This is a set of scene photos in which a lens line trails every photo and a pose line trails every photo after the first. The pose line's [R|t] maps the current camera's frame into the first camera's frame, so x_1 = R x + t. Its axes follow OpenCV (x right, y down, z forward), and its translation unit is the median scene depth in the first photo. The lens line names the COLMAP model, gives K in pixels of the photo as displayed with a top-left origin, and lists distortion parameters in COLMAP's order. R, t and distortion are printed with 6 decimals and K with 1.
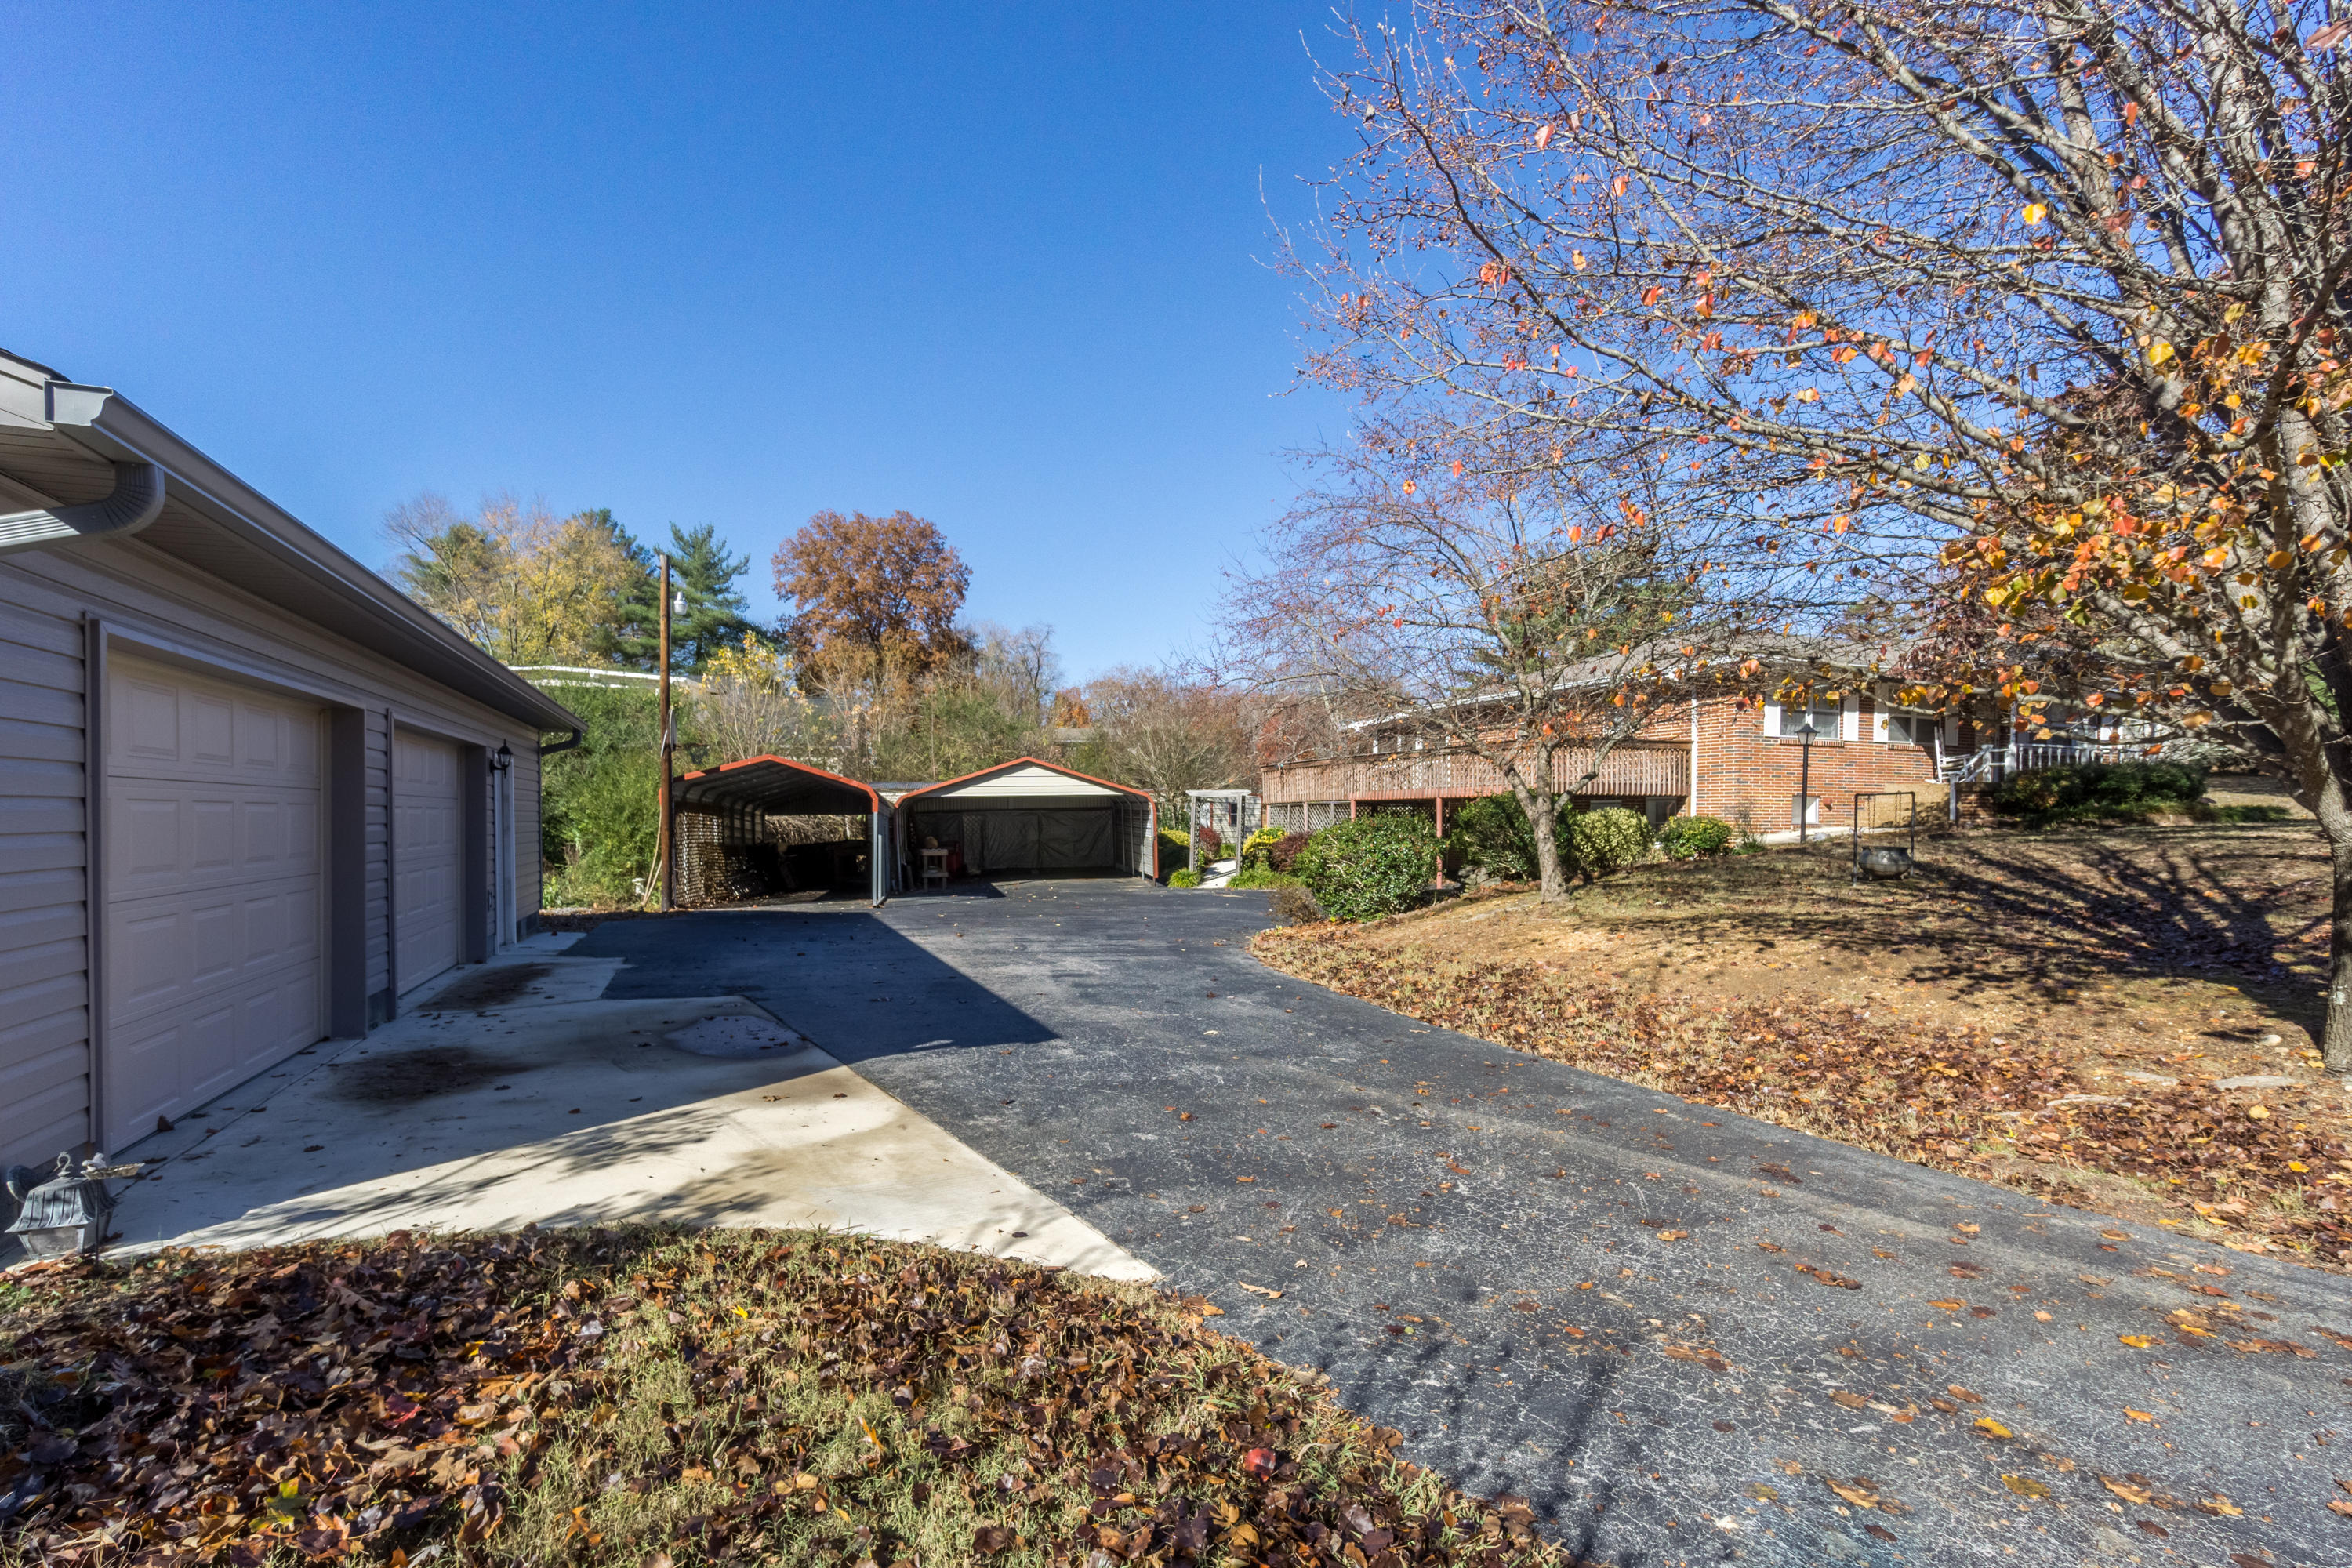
lens RADIAL K [[1029.6, 0, 1173.9], [0, 1029.6, 839.4], [0, 0, 1]] dist [0.000961, 0.000156]
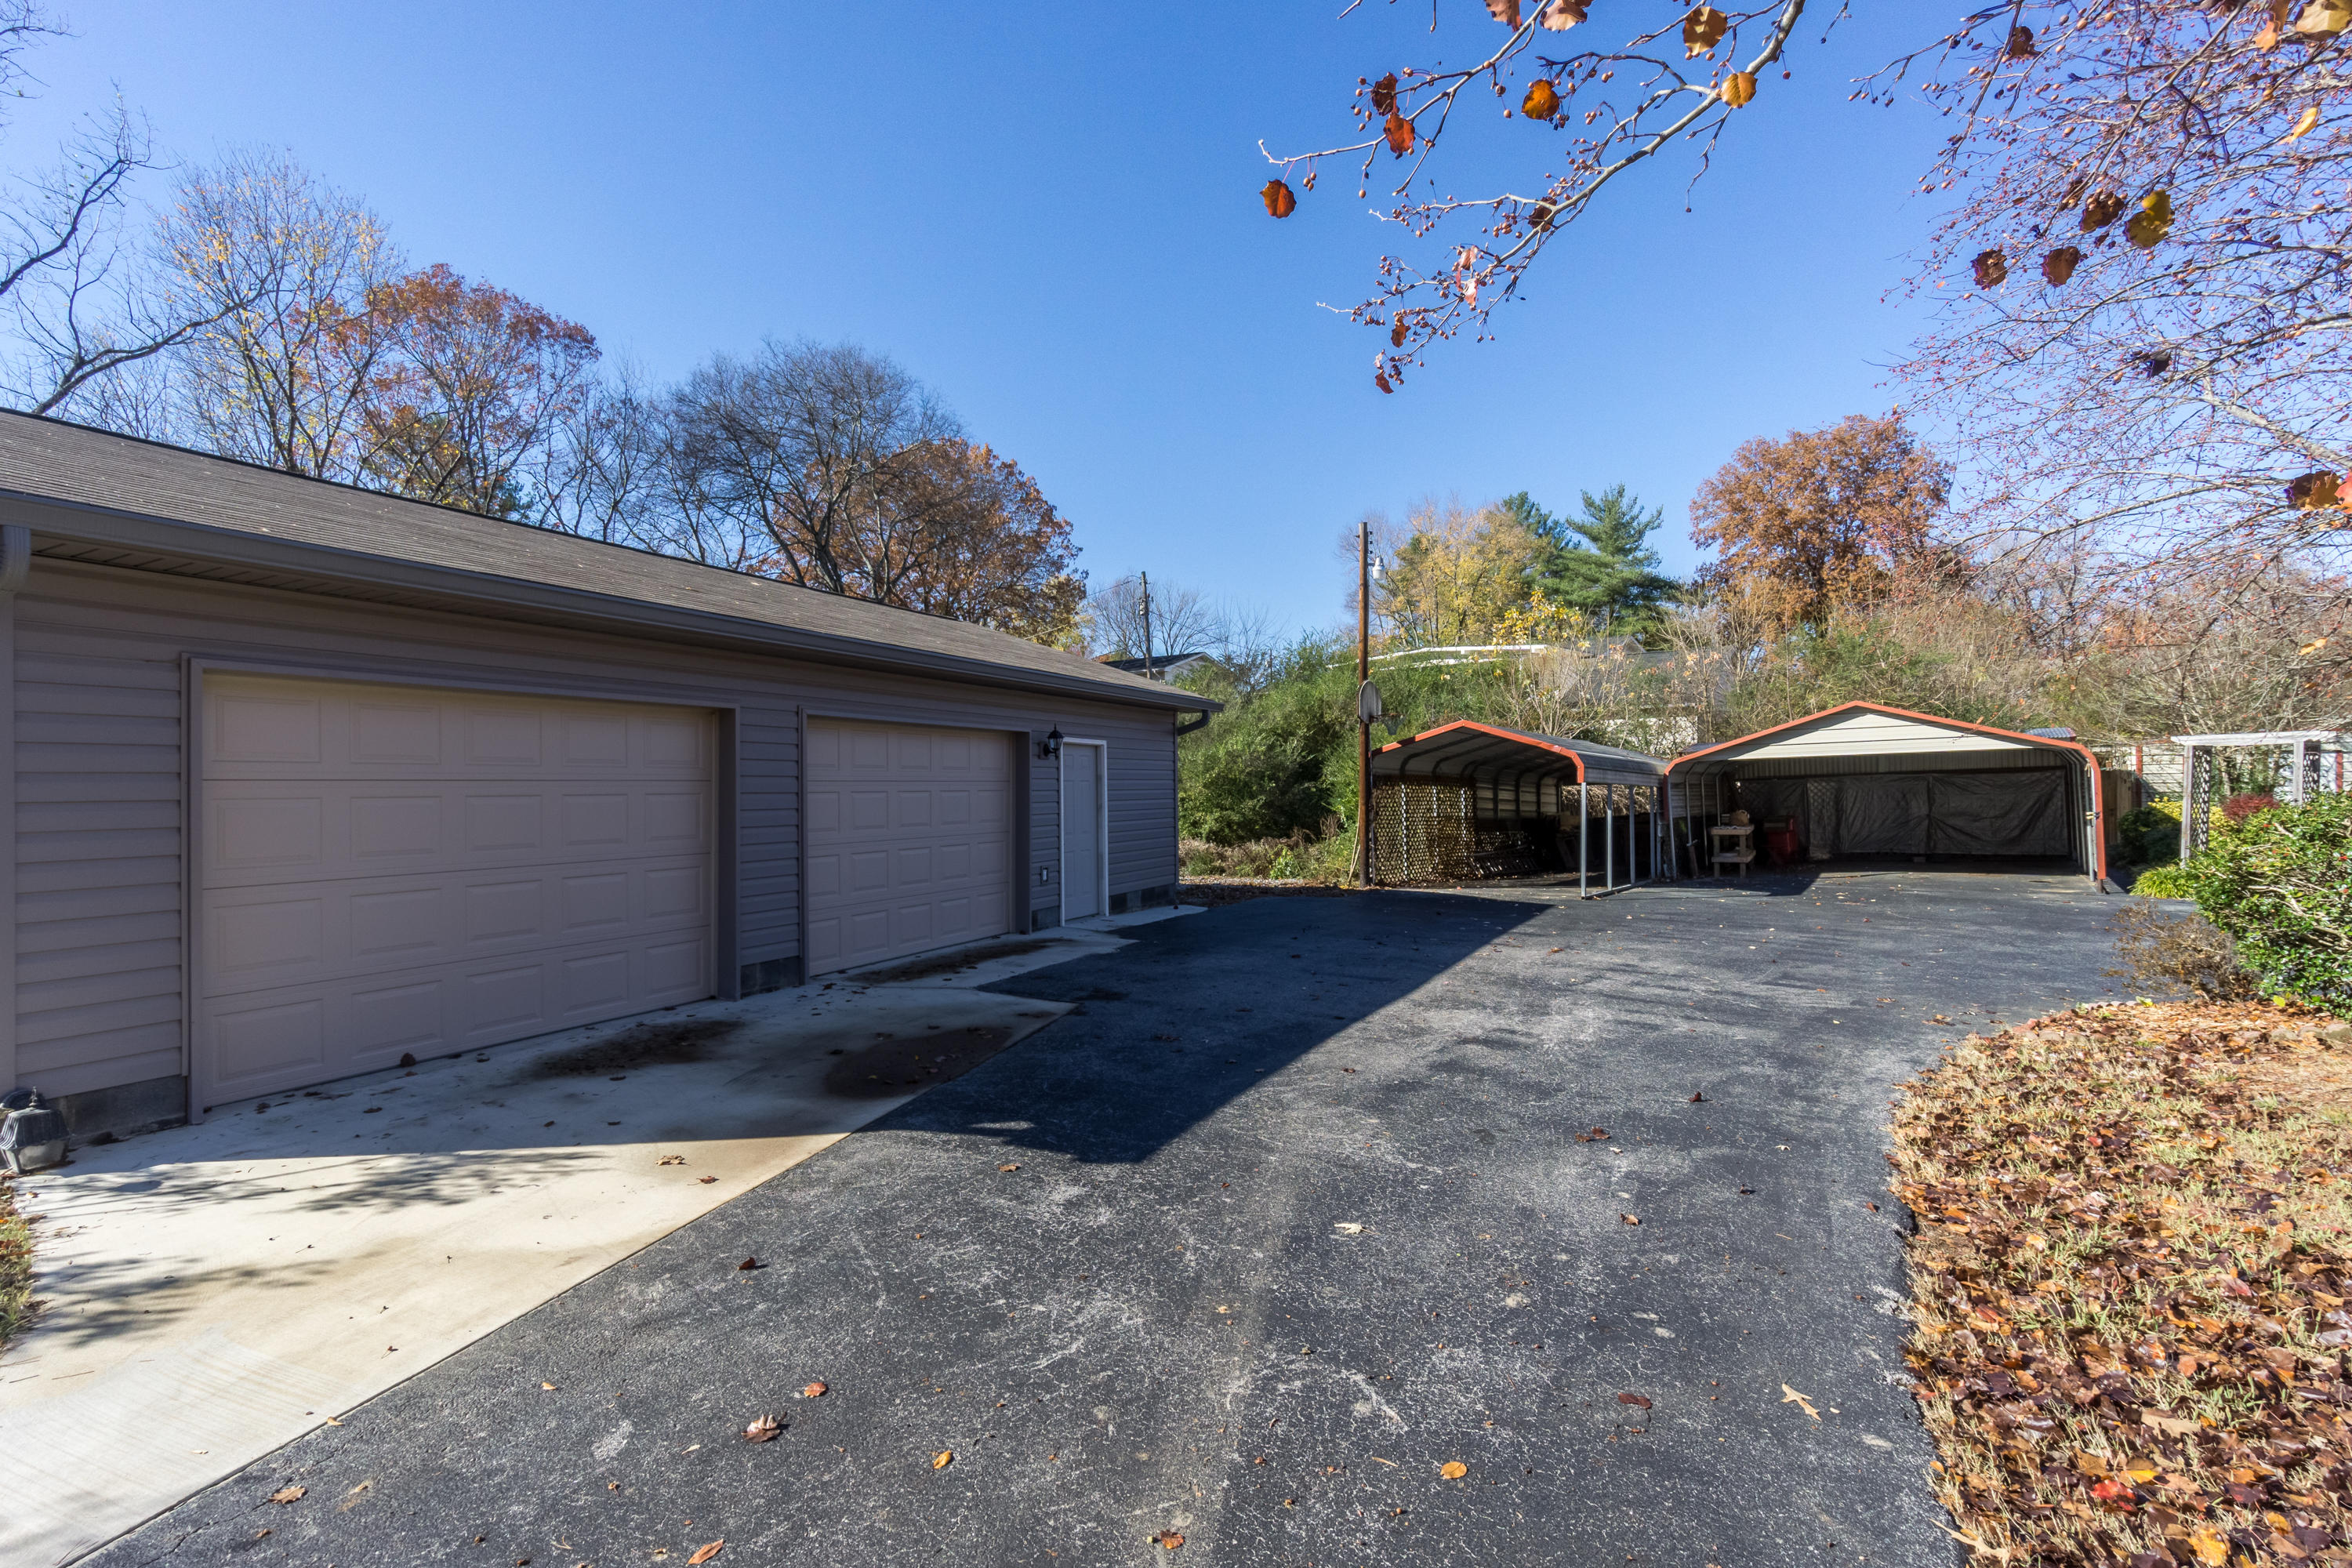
lens RADIAL K [[1045.7, 0, 1181.4], [0, 1045.7, 791.2], [0, 0, 1]] dist [-0.002085, 0.001009]
pose [[0.647108, -0.006537, -0.762371, 0.122242], [-0.004651, 0.999911, -0.012521, -0.007170], [0.762385, 0.011648, 0.647019, 0.191797]]
